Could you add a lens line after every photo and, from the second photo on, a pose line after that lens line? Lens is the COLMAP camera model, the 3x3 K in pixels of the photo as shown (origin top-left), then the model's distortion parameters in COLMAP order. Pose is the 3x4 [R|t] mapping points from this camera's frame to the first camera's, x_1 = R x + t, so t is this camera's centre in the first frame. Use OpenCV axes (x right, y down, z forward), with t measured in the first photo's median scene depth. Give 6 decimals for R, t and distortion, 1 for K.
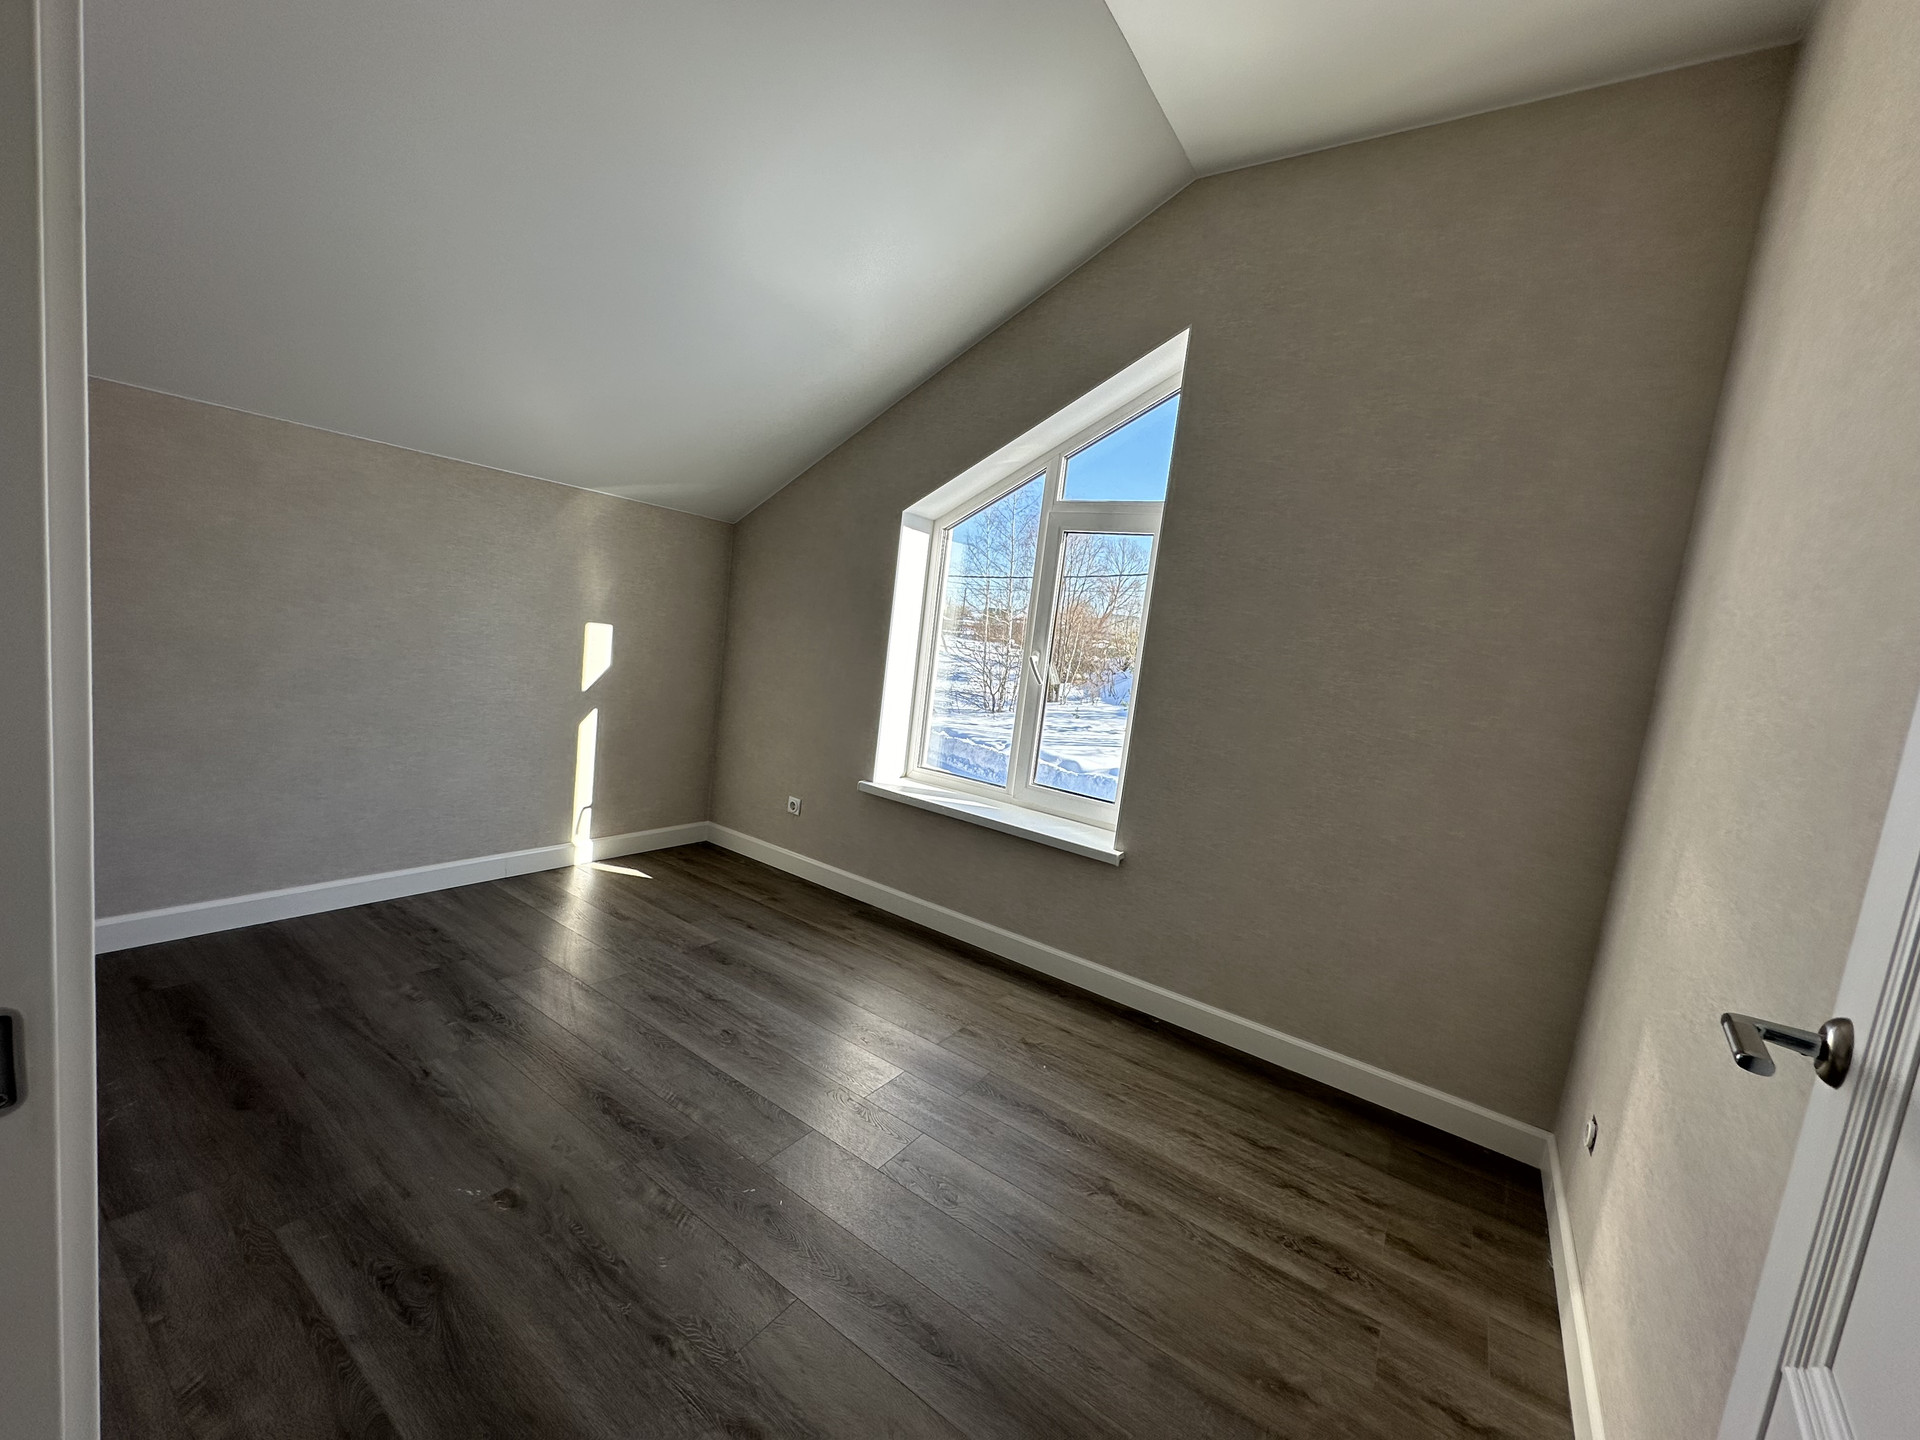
lens RADIAL K [[763.7, 0, 967.2], [0, 763.7, 721.2], [0, 0, 1]] dist [-0.002978, 0.000336]
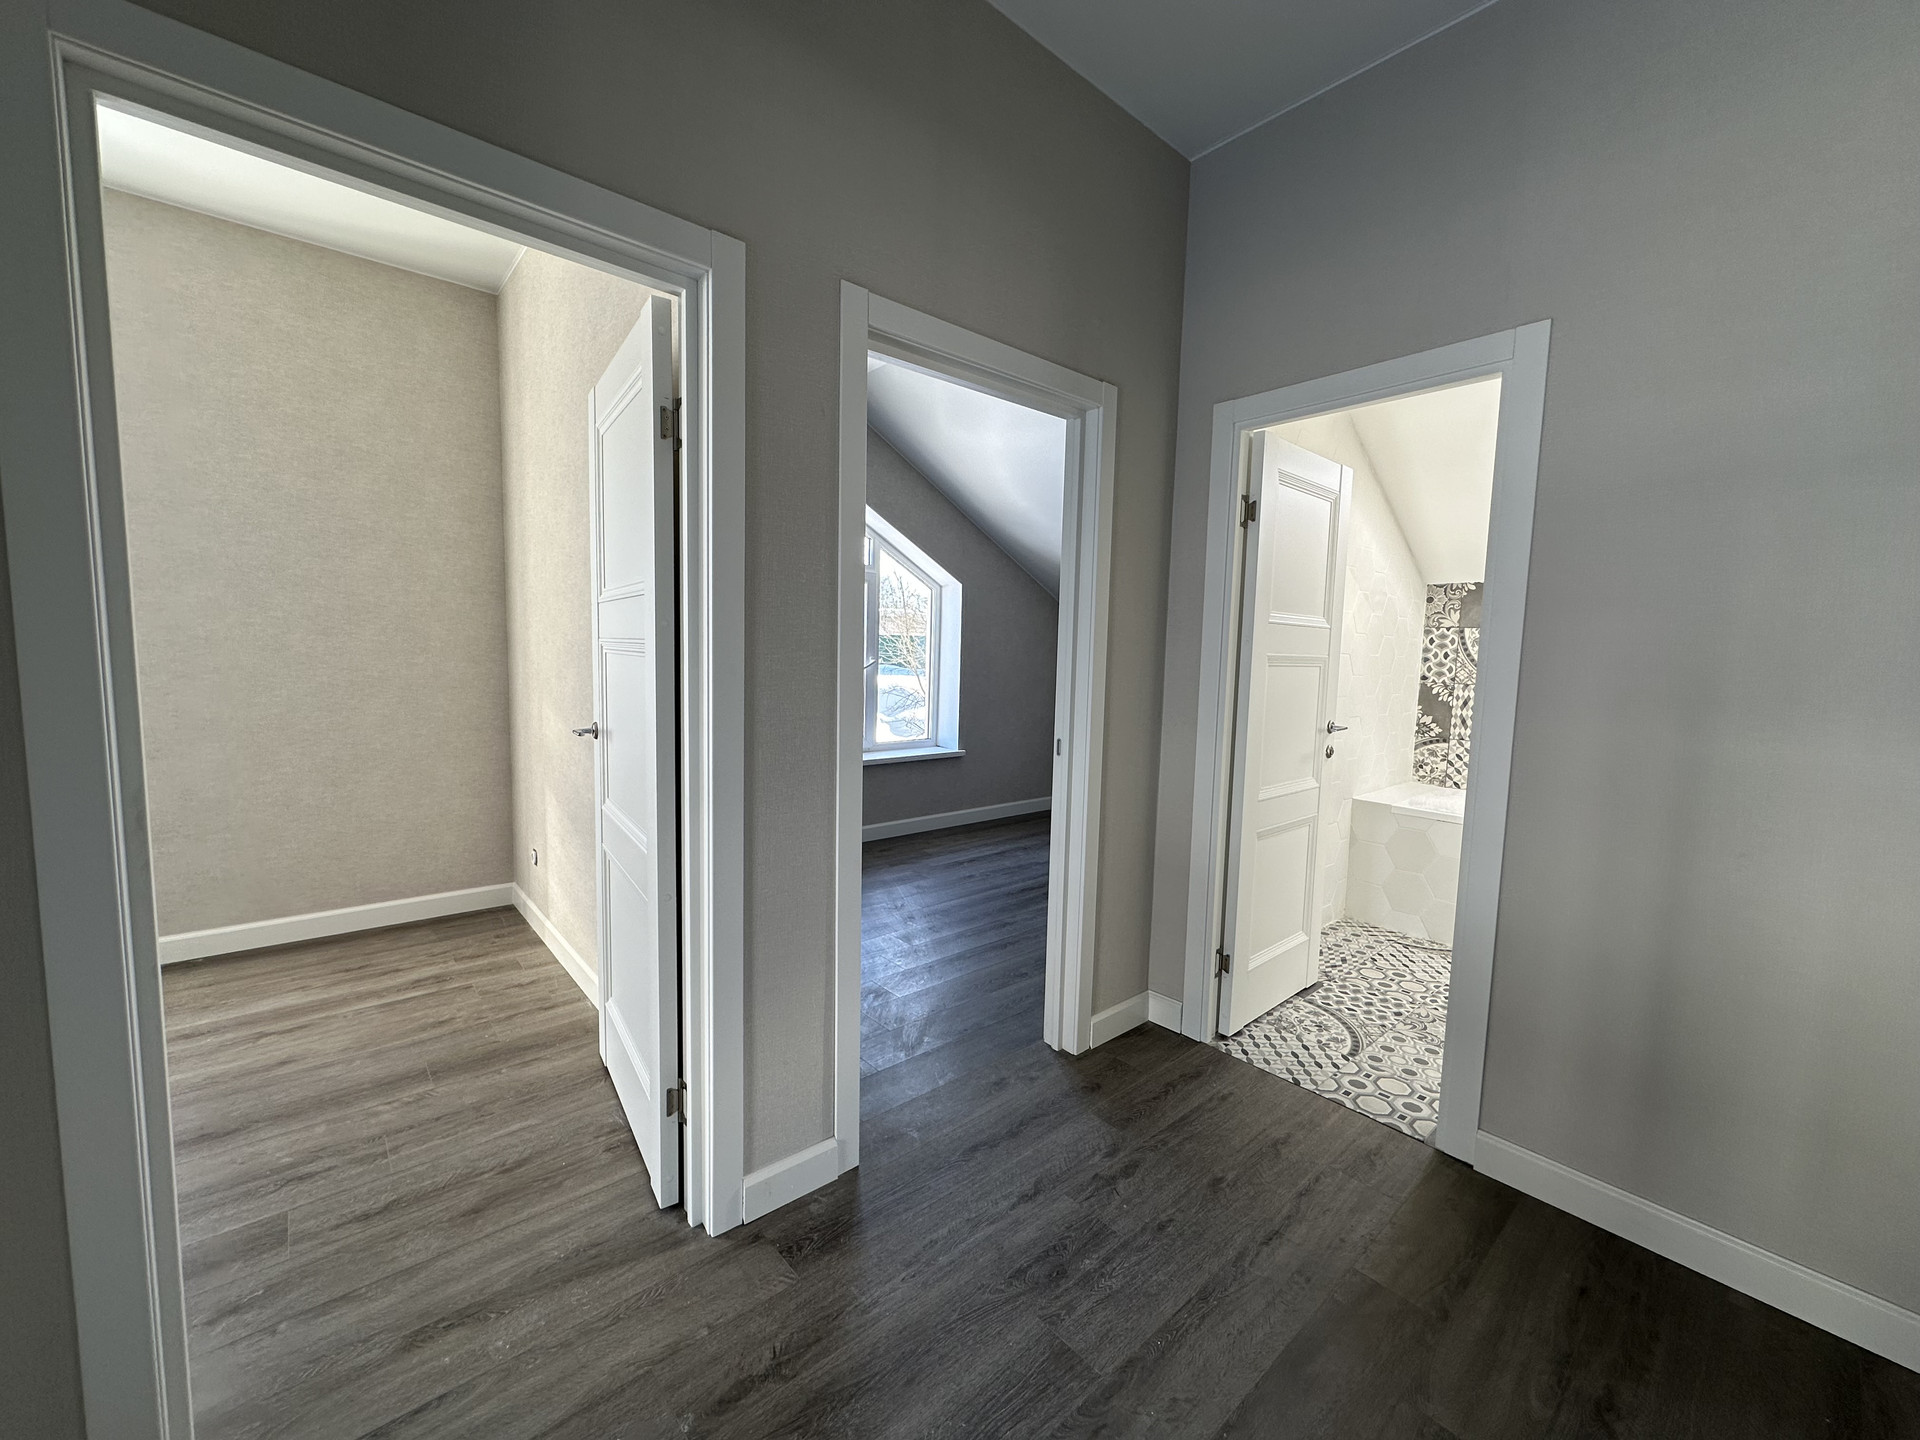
lens RADIAL K [[763.7, 0, 965.1], [0, 763.7, 722.8], [0, 0, 1]] dist [-0.002978, 0.000336]
pose [[0.253388, -0.210233, 0.944244, -0.679570], [0.112284, 0.975893, 0.187149, -0.048577], [-0.960826, 0.058603, 0.270886, -0.619699]]
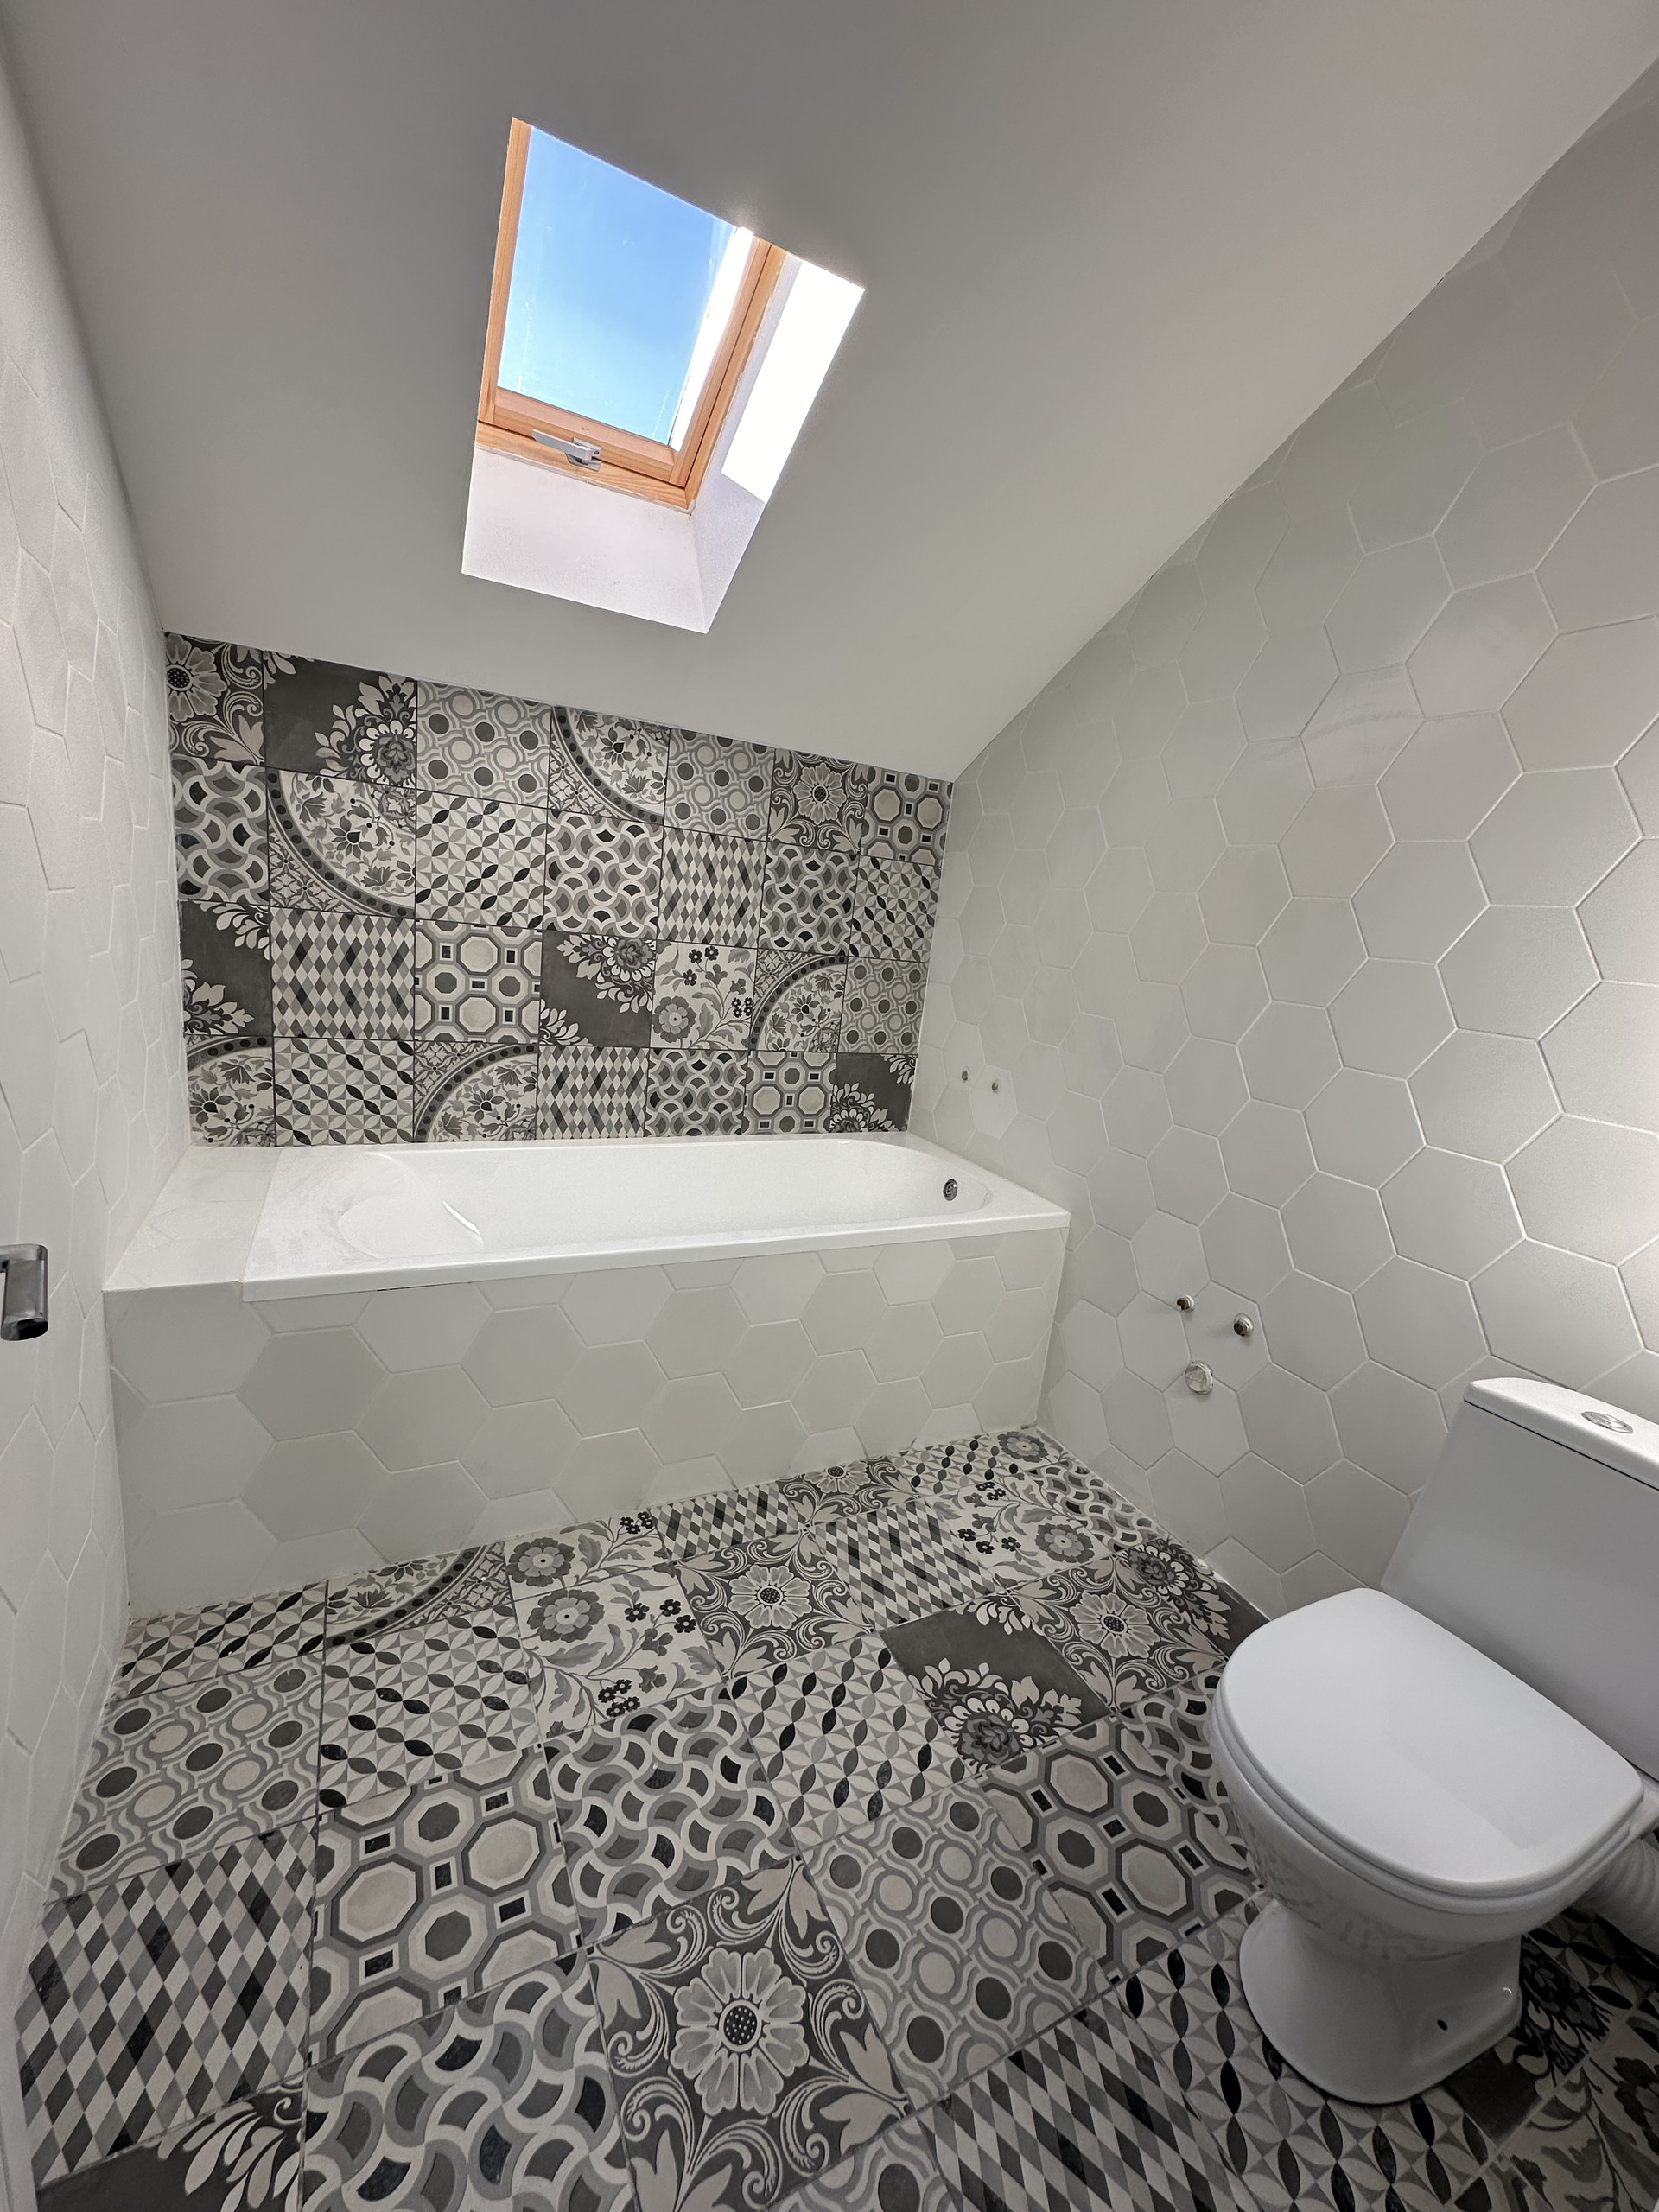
lens RADIAL K [[879.9, 0, 826.1], [0, 879.9, 1105.7], [0, 0, 1]] dist [-0.002978, 0.000336]
pose [[-0.851088, -0.310594, 0.423296, 3.369306], [-0.156448, 0.919649, 0.360236, 0.526380], [-0.501171, 0.240369, -0.831294, -1.099669]]
